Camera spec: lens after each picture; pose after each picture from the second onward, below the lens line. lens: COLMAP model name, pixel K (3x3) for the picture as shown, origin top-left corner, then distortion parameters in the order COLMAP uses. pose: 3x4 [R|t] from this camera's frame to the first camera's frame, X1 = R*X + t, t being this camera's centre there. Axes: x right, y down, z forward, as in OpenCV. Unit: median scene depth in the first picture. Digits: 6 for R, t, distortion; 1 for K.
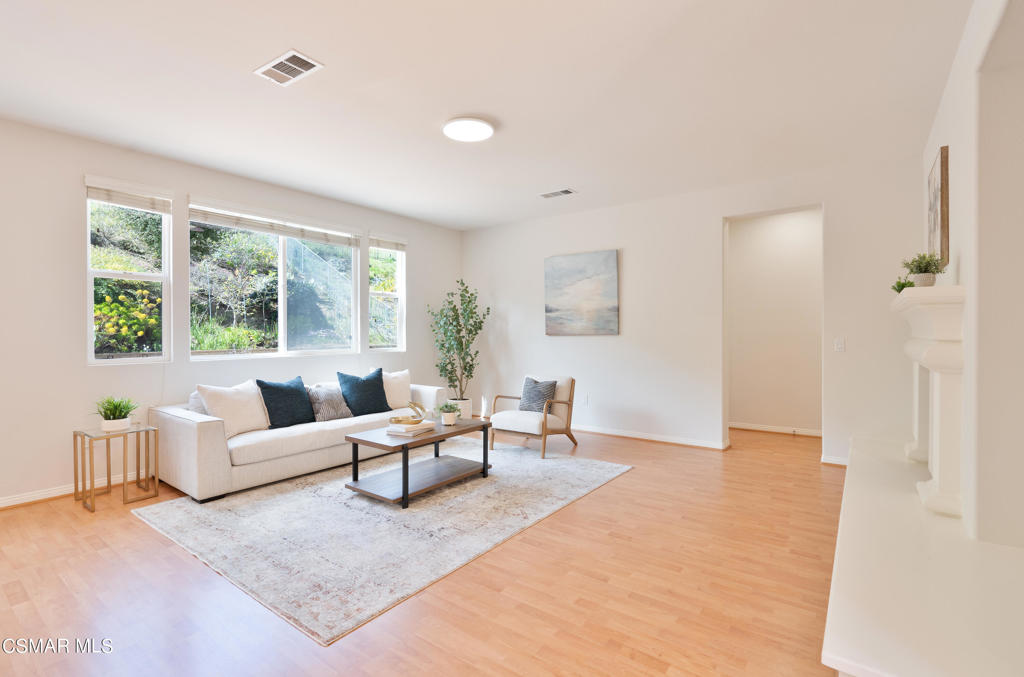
lens RADIAL K [[465.9, 0, 508.8], [0, 465.9, 330.7], [0, 0, 1]] dist [-0.009498, 0.001433]
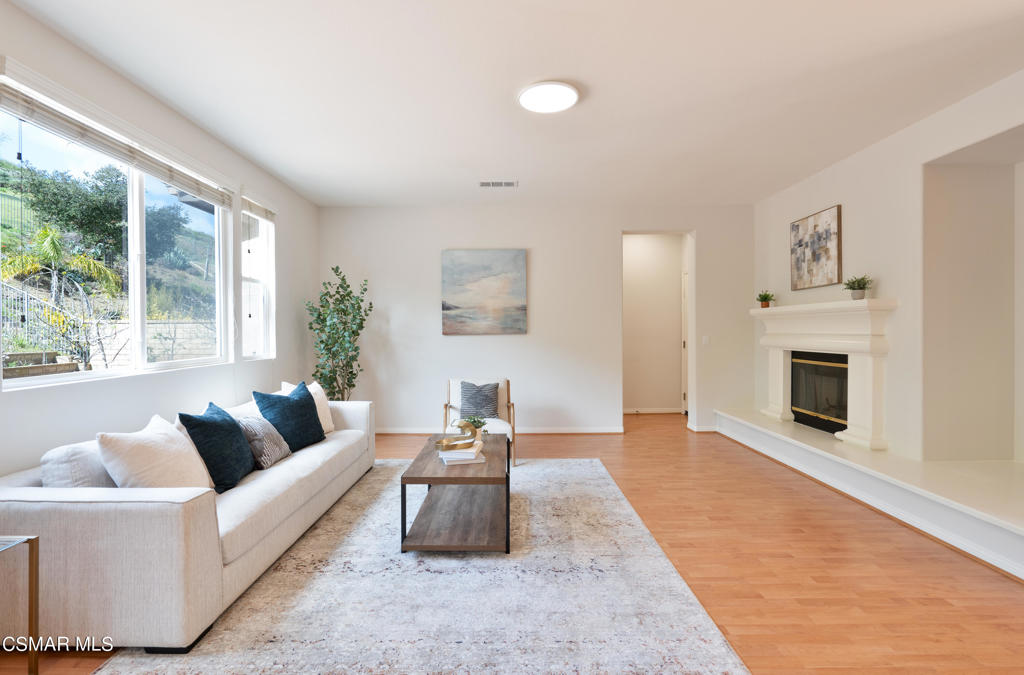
lens RADIAL K [[465.9, 0, 501.1], [0, 465.9, 333.9], [0, 0, 1]] dist [-0.009498, 0.001433]
pose [[0.810385, -0.005538, 0.585872, -0.452989], [0.002592, 0.999979, 0.005867, 0.003243], [-0.585892, -0.003236, 0.810383, 0.239103]]
